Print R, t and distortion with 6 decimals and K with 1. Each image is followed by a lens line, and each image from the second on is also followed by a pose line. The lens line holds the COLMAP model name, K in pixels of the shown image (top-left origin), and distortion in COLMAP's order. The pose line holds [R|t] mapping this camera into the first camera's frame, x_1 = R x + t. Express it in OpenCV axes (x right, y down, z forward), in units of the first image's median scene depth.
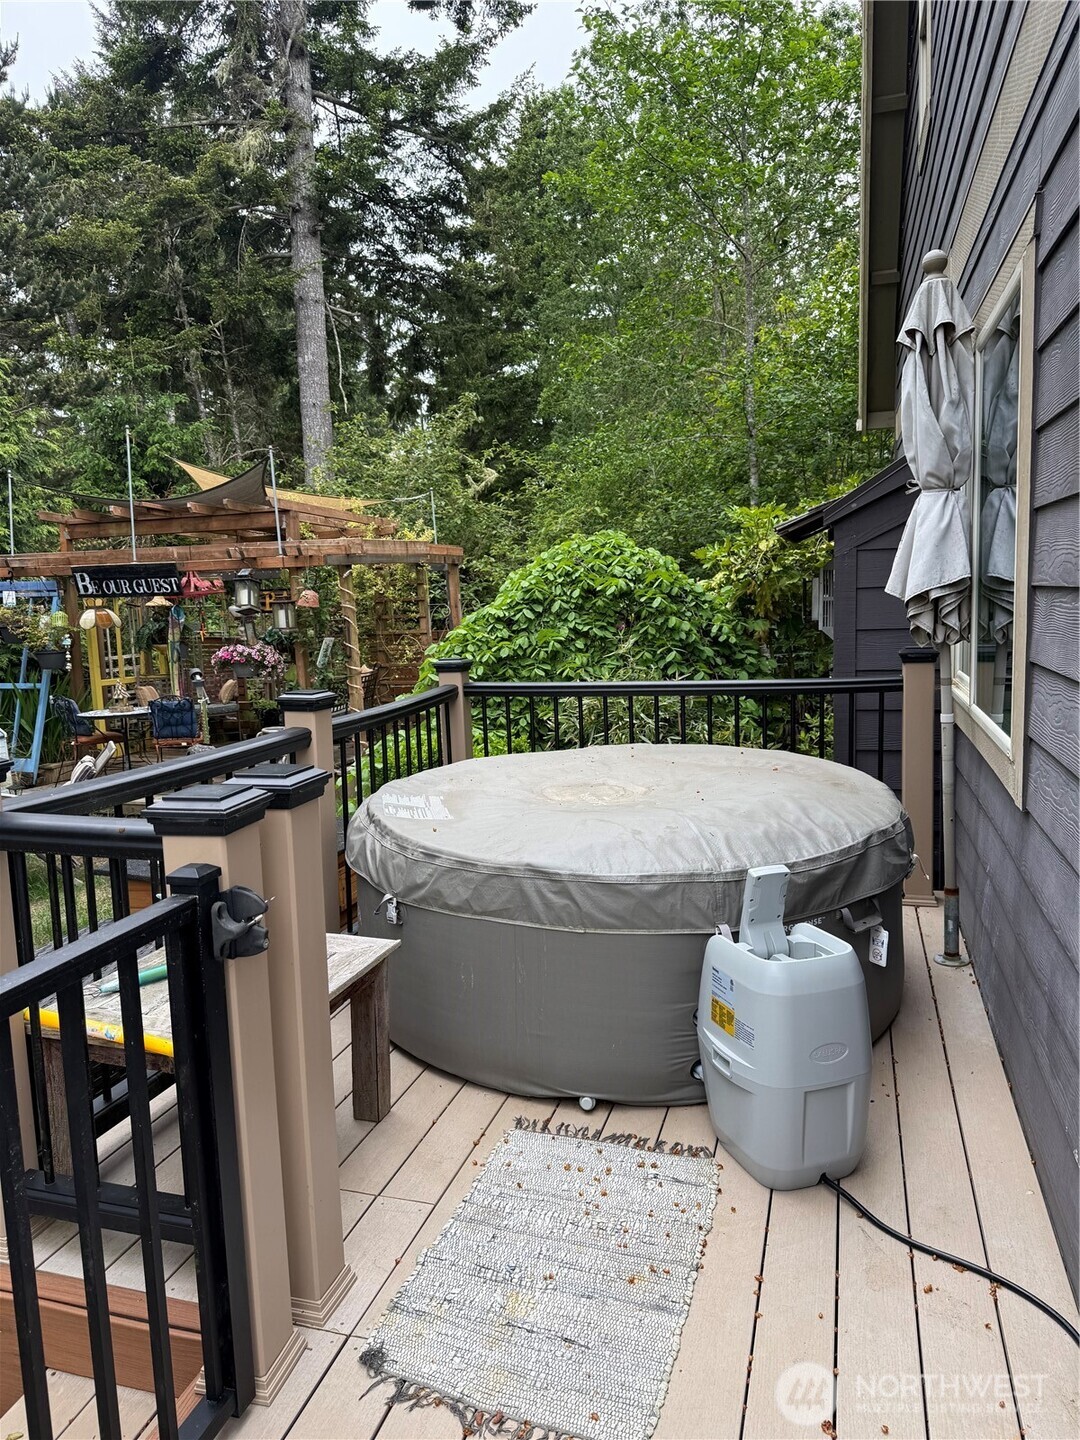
lens RADIAL K [[1024.4, 0, 541.9], [0, 1024.4, 722.6], [0, 0, 1]] dist [0.074597, -0.155828]
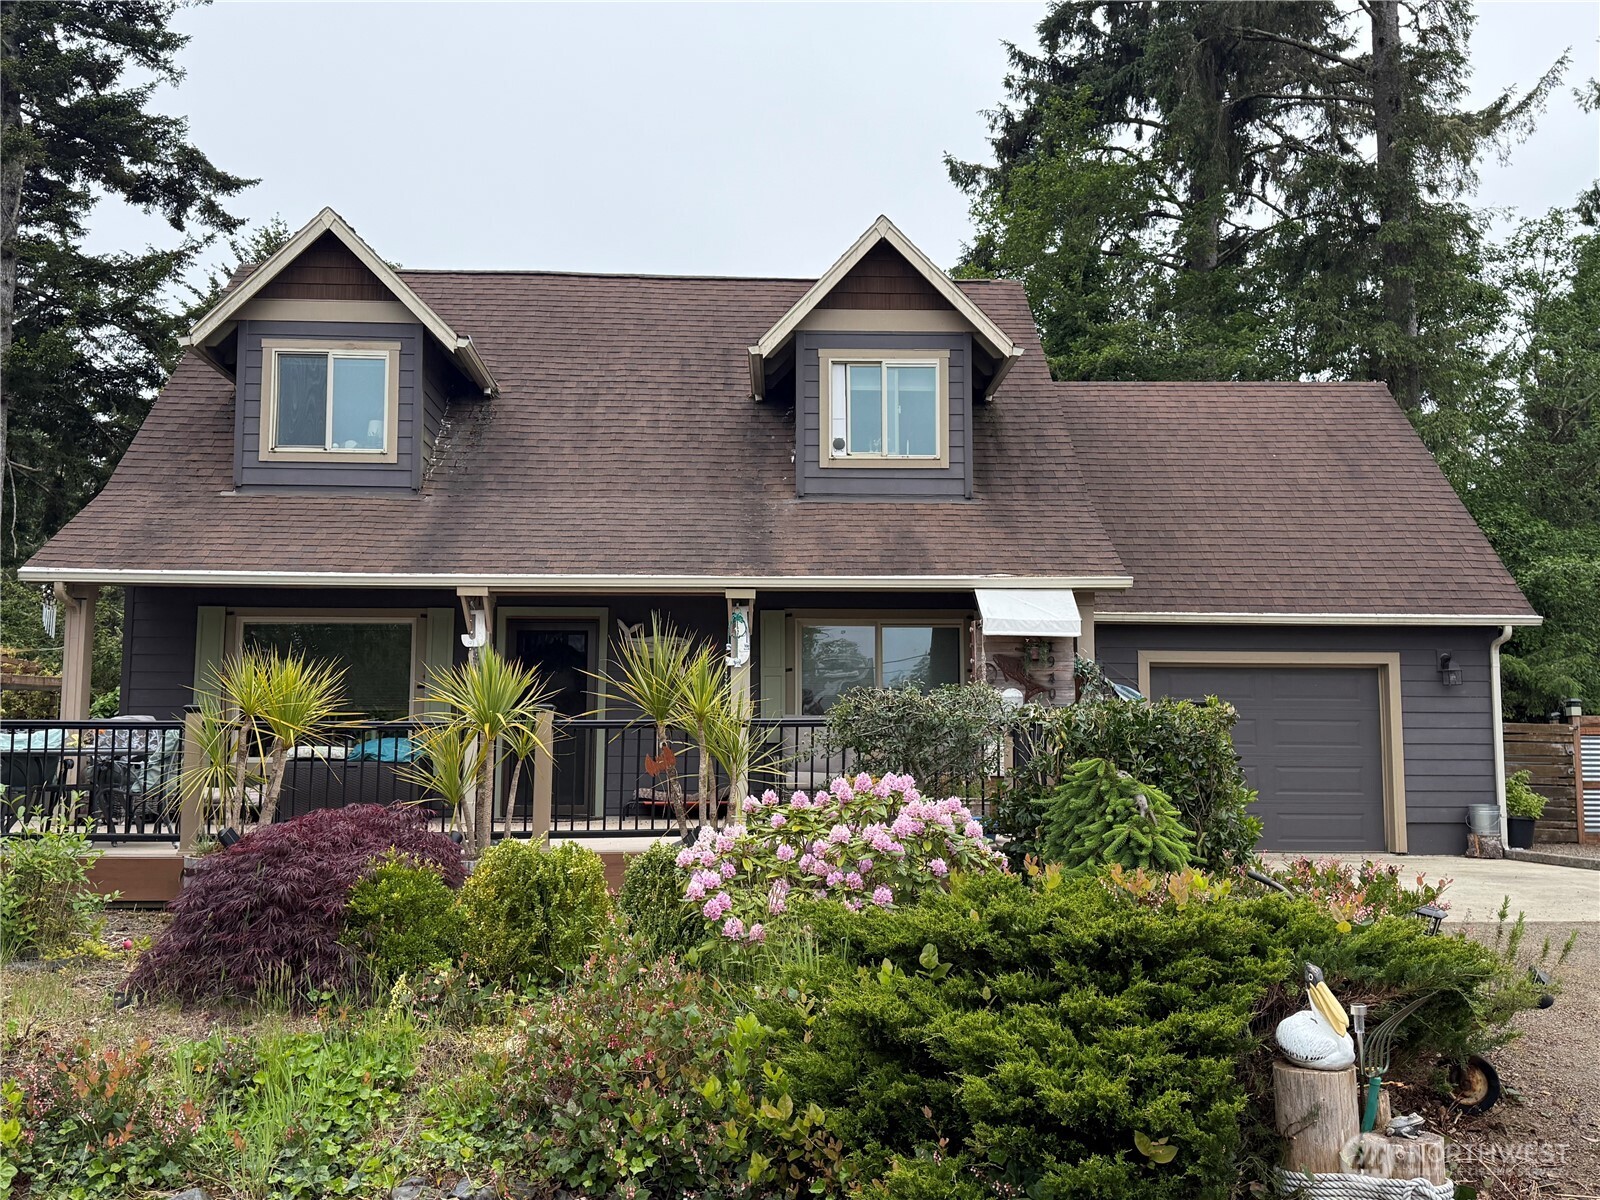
lens RADIAL K [[1446.8, 0, 800.5], [0, 1446.8, 570.7], [0, 0, 1]] dist [0.000367, -0.003332]
pose [[0.947395, 0.073602, 0.311490, 0.247288], [0.010344, 0.965651, -0.259635, 0.236506], [-0.319901, 0.249199, 0.914091, -1.340417]]
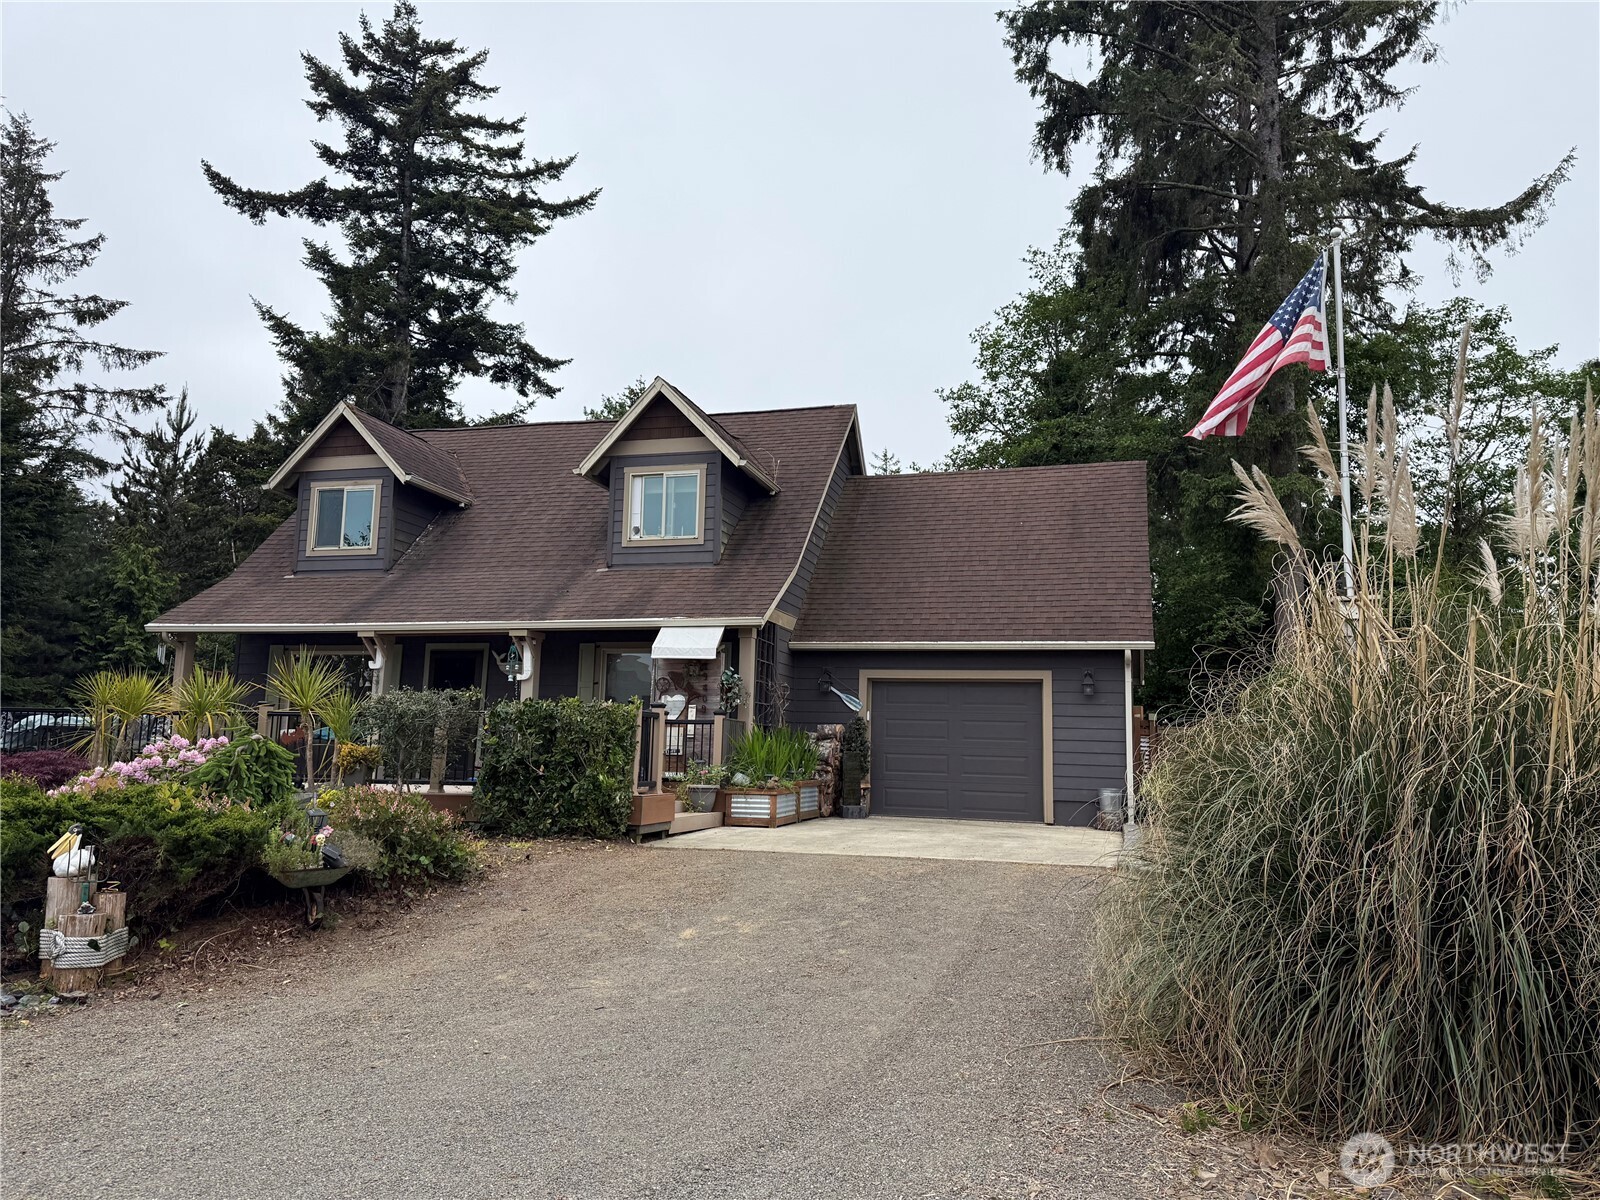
lens RADIAL K [[1101.3, 0, 798.5], [0, 1101.3, 596.7], [0, 0, 1]] dist [0.040907, -0.091594]
pose [[0.998491, 0.054511, 0.006657, 0.950000], [-0.050667, 0.961192, -0.271189, 0.262708], [-0.021182, 0.270442, 0.962503, -1.606701]]
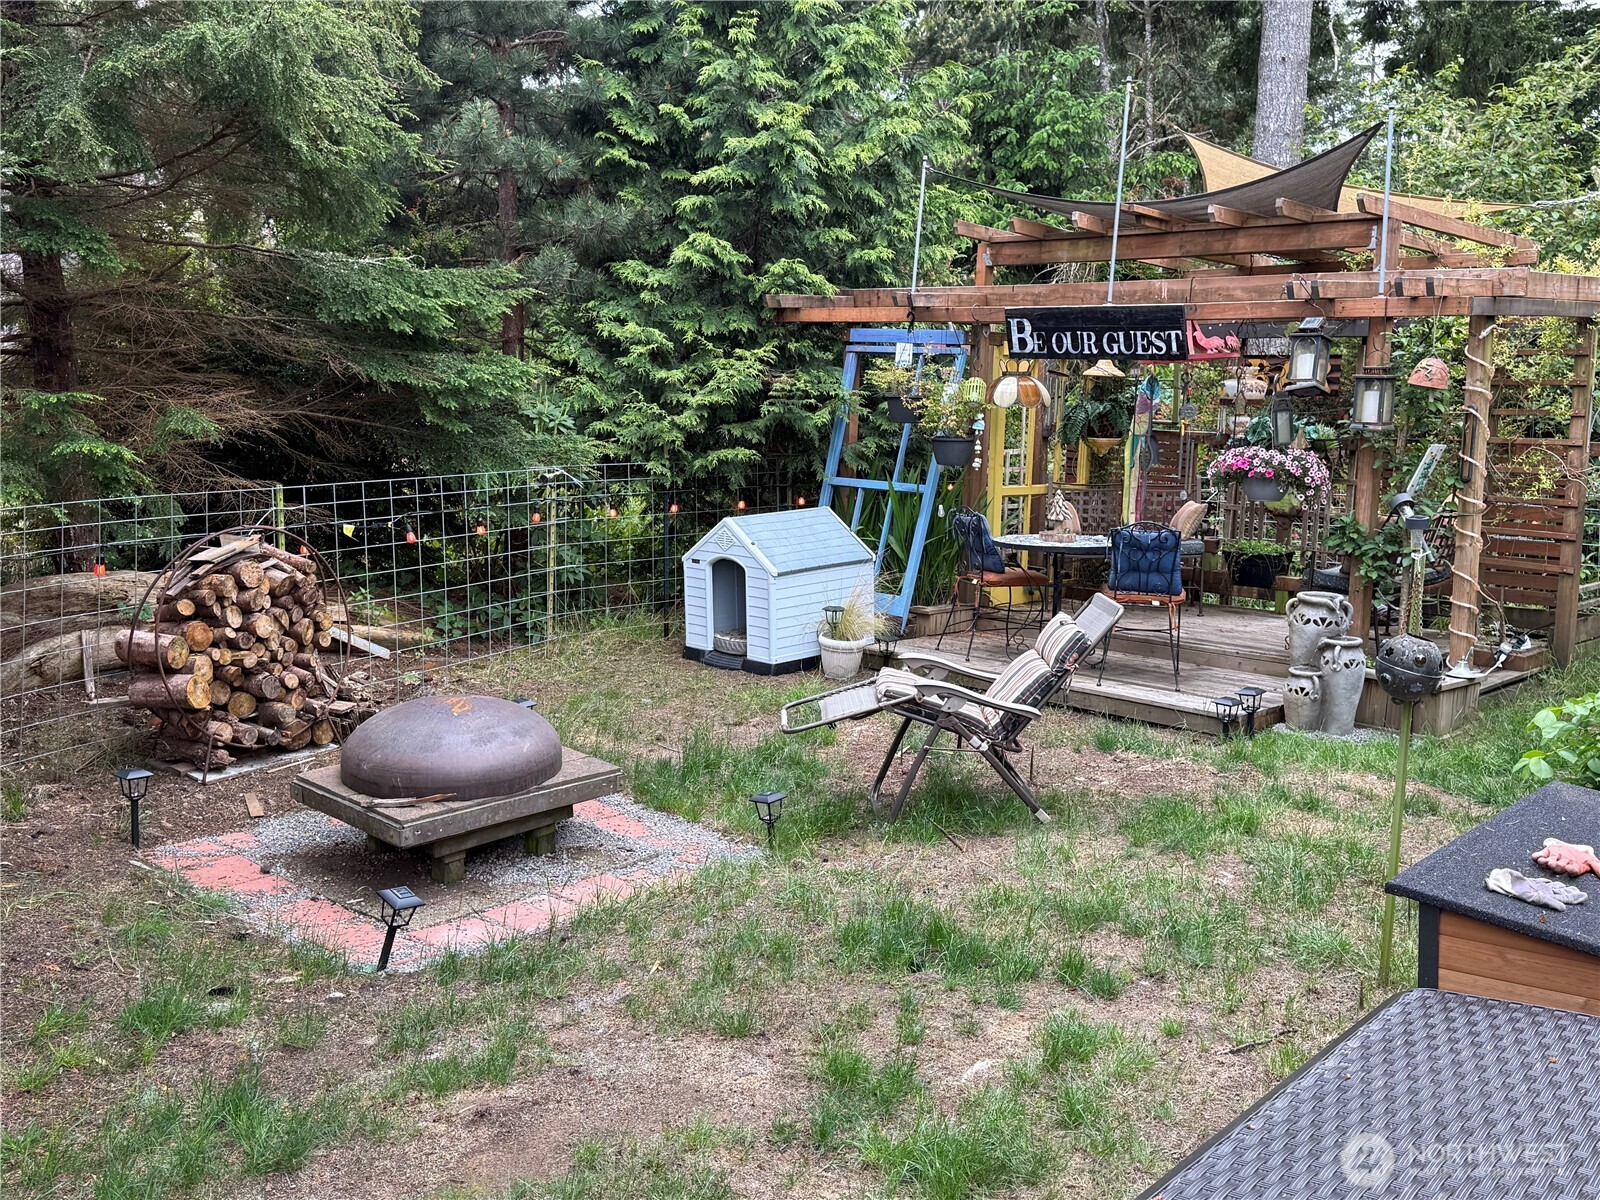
lens RADIAL K [[1518.2, 0, 799.5], [0, 1518.2, 609.5], [0, 0, 1]] dist [0.184374, -0.315158]
pose [[0.906292, 0.114739, -0.406779, -0.151303], [-0.102269, 0.993378, 0.052347, -0.001339], [0.410091, -0.005841, 0.912026, 0.071476]]
